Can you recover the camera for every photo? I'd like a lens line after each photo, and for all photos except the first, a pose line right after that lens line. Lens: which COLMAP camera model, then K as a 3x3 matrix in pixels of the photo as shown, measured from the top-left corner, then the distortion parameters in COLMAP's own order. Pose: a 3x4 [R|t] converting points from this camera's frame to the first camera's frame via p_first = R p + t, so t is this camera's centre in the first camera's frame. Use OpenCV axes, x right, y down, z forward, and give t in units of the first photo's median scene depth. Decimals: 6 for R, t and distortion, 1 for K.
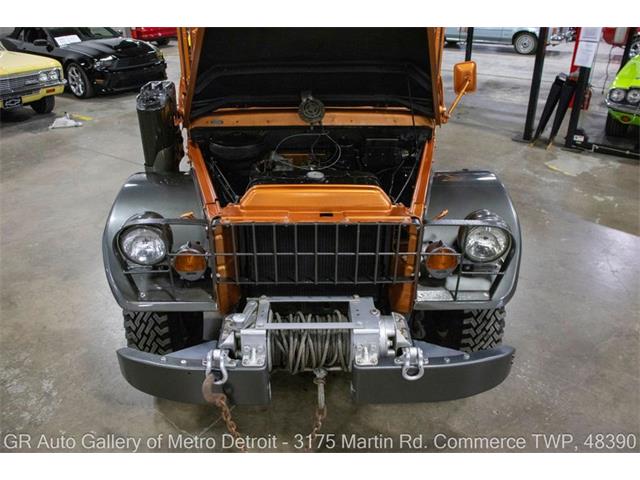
lens RADIAL K [[539.2, 0, 324.5], [0, 539.2, 243.6], [0, 0, 1]] dist [-0.135396, 0.085498]
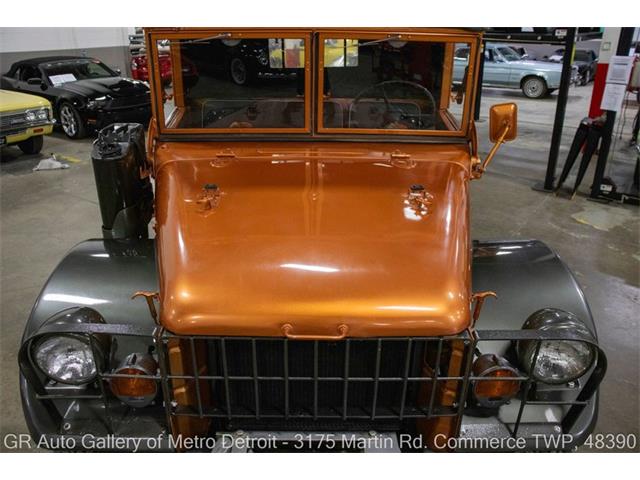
lens RADIAL K [[539.2, 0, 319.7], [0, 539.2, 236.9], [0, 0, 1]] dist [-0.135396, 0.085498]
pose [[0.999842, 0.011834, -0.013227, -0.001381], [-0.012951, 0.996051, -0.087830, -0.032000], [0.012135, 0.087987, 0.996048, 0.100939]]
